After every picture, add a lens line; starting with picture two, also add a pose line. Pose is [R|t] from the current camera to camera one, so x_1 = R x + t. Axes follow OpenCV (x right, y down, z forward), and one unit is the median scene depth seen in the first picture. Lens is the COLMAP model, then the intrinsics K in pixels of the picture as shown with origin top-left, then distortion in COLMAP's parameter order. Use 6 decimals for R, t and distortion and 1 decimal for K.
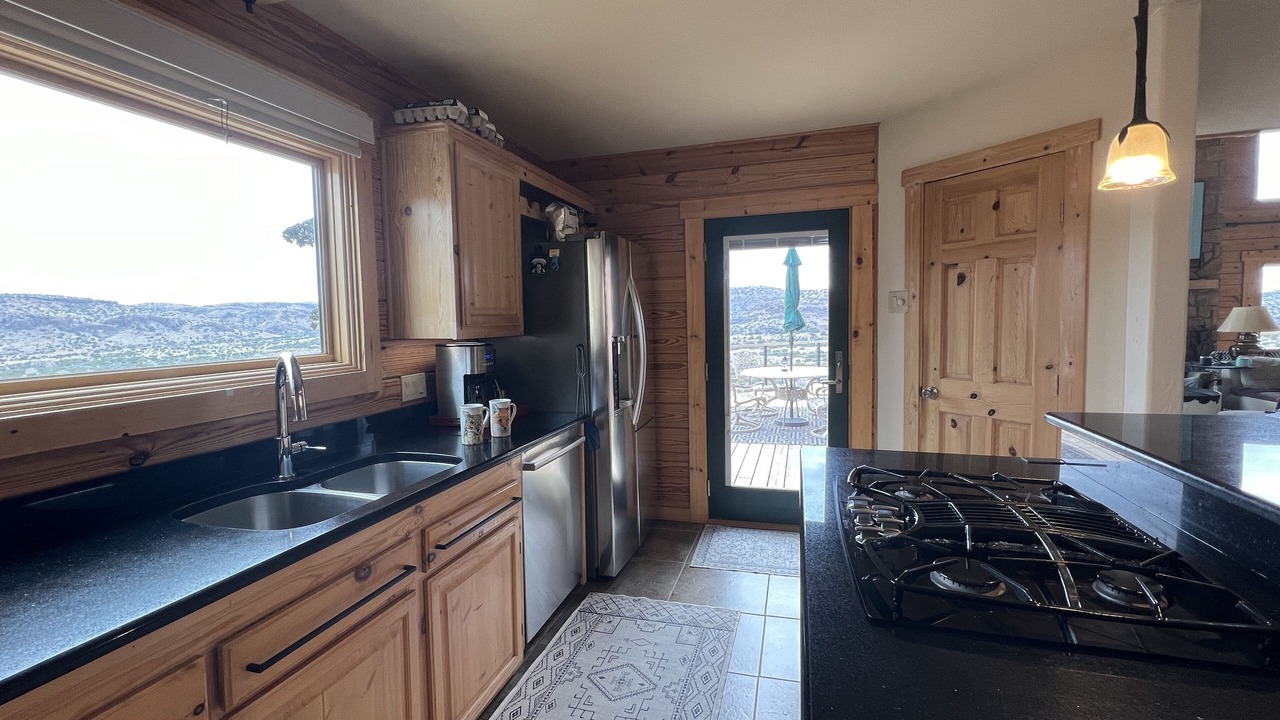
lens RADIAL K [[516.2, 0, 646.2], [0, 516.2, 358.3], [0, 0, 1]] dist [0.000217, -0.000021]
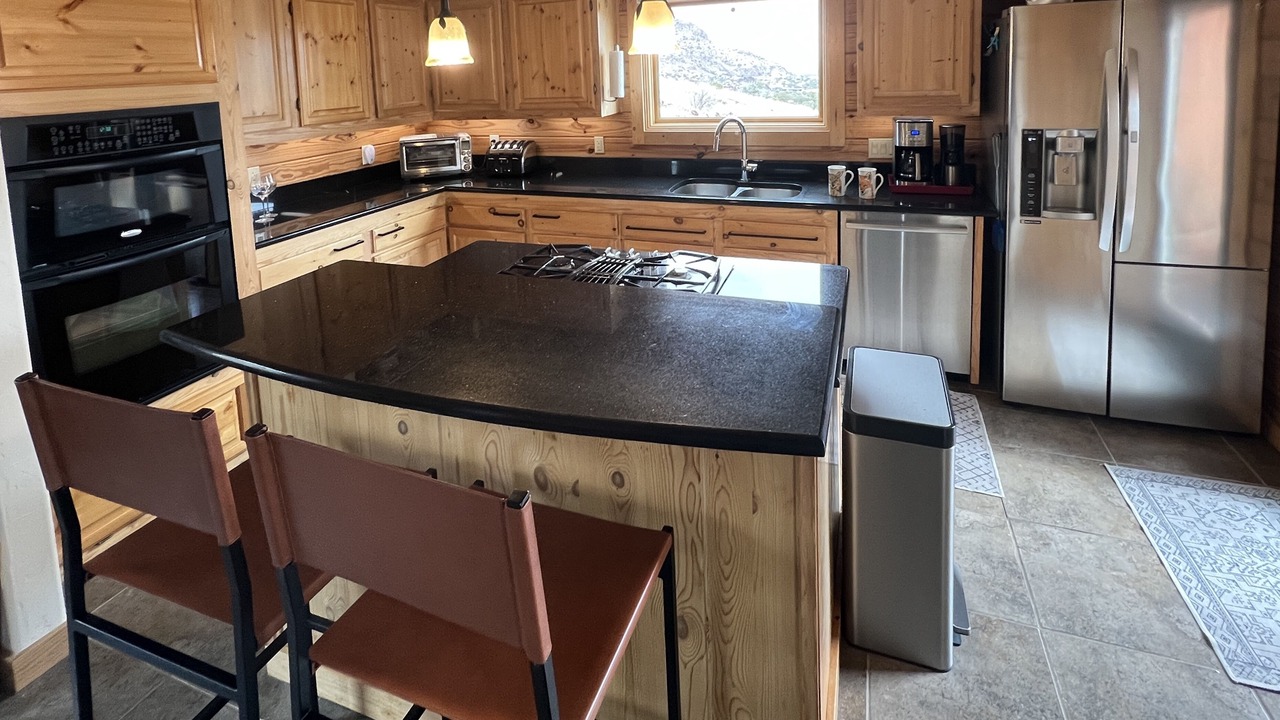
lens RADIAL K [[516.2, 0, 646.2], [0, 516.2, 358.3], [0, 0, 1]] dist [0.000217, -0.000021]
pose [[-0.032321, 0.528016, -0.848619, 1.399438], [-0.028804, 0.848218, 0.528864, -0.240152], [0.999062, 0.041537, -0.012207, 0.673111]]
